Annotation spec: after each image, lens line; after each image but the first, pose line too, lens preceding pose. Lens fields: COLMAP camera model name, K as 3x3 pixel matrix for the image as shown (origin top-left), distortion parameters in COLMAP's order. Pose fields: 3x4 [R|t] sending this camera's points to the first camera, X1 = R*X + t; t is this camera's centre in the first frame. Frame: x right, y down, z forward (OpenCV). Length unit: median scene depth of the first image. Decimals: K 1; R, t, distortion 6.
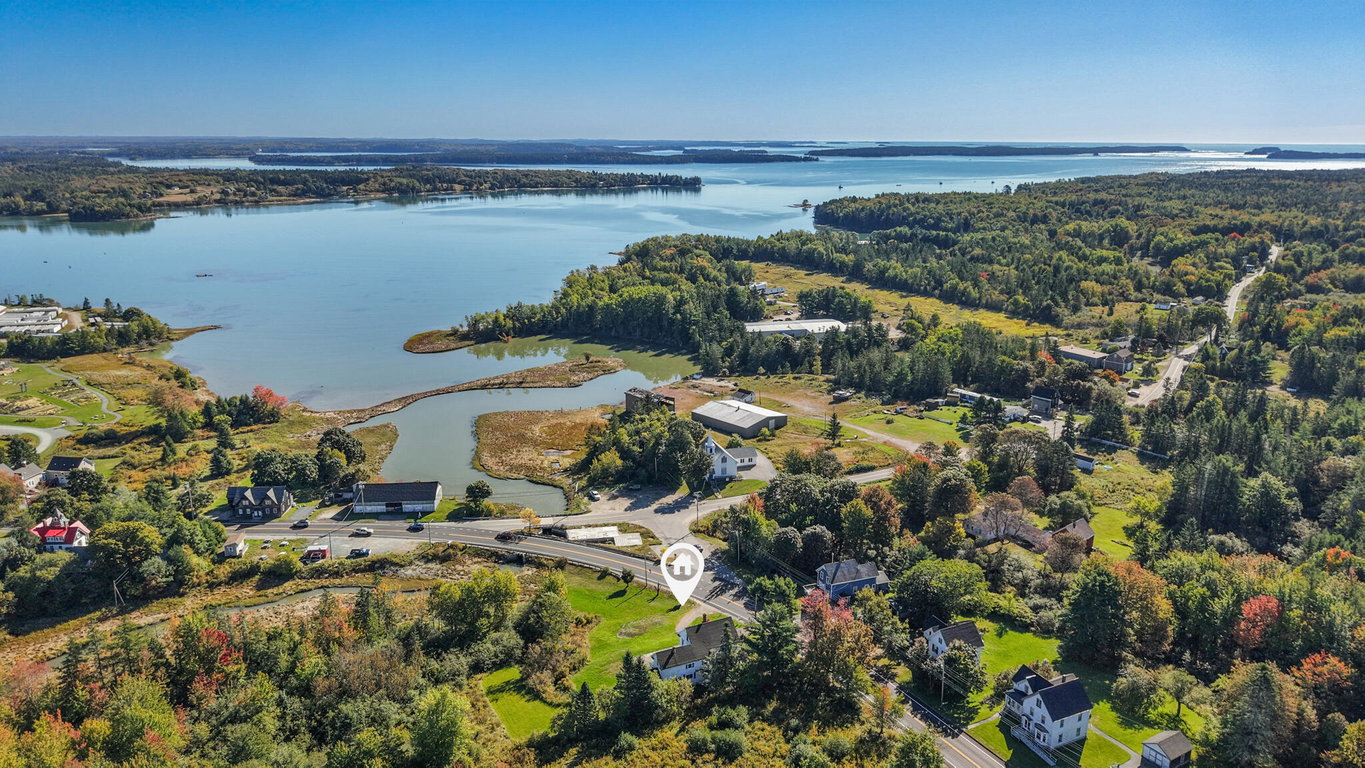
lens RADIAL K [[911.1, 0, 682.5], [0, 911.1, 384.0], [0, 0, 1]] dist [0.029348, -0.035146]
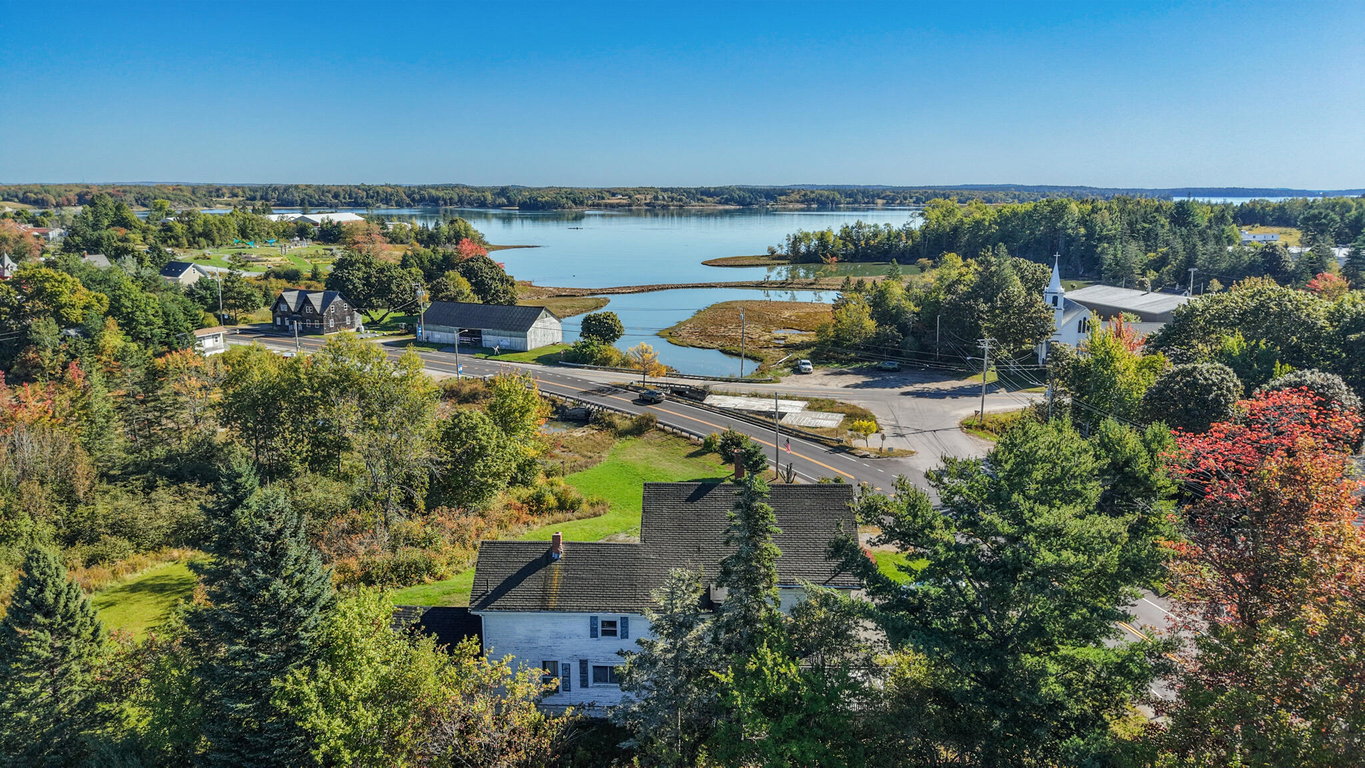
lens RADIAL K [[911.1, 0, 682.5], [0, 911.1, 384.0], [0, 0, 1]] dist [0.029348, -0.035146]
pose [[0.890211, 0.093532, -0.445842, 0.063854], [-0.118635, 0.992524, -0.028660, 0.130059], [0.439829, 0.078406, 0.894653, 0.411629]]
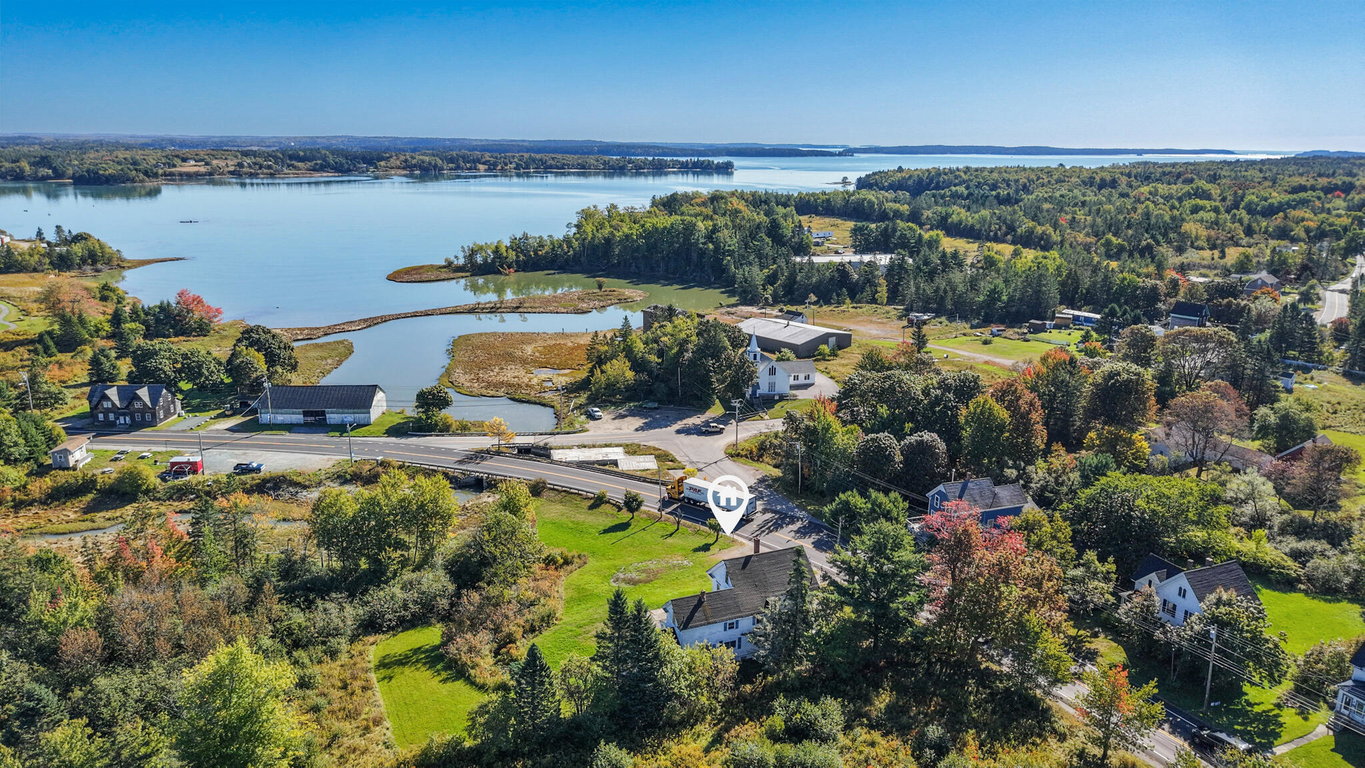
lens RADIAL K [[911.1, 0, 682.5], [0, 911.1, 384.0], [0, 0, 1]] dist [0.029348, -0.035146]
pose [[0.999411, 0.015630, -0.030540, -0.003649], [-0.015791, 0.999863, -0.005046, 0.084570], [0.030457, 0.005526, 0.999521, 0.226655]]
